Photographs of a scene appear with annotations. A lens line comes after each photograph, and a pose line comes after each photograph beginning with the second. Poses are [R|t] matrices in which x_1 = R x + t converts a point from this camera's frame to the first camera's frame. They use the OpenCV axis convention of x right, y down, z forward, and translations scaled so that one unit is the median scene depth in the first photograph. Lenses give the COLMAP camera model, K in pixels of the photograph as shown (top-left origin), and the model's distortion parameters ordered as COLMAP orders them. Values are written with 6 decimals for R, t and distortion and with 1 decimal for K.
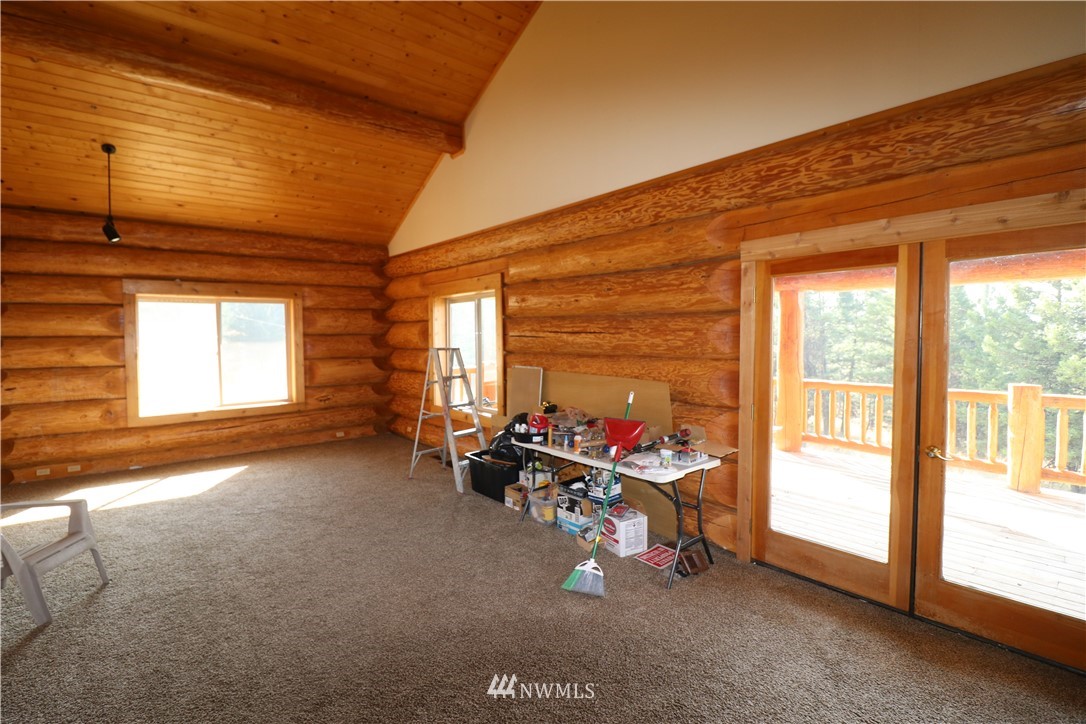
lens RADIAL K [[497.0, 0, 533.0], [0, 497.0, 356.7], [0, 0, 1]] dist [-0.007537, -0.009998]
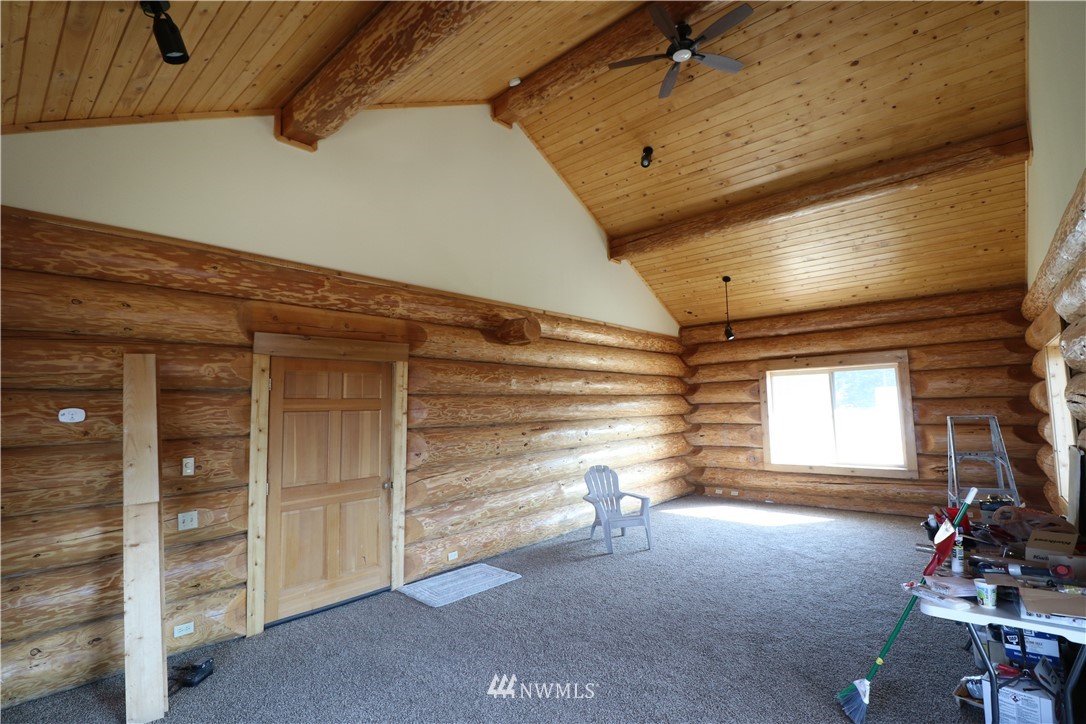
lens RADIAL K [[497.0, 0, 540.4], [0, 497.0, 359.4], [0, 0, 1]] dist [-0.007537, -0.009998]
pose [[0.164586, -0.090831, -0.982172, 0.412952], [-0.024933, 0.995050, -0.096200, -0.011989], [0.986047, 0.040322, 0.161507, 0.152916]]
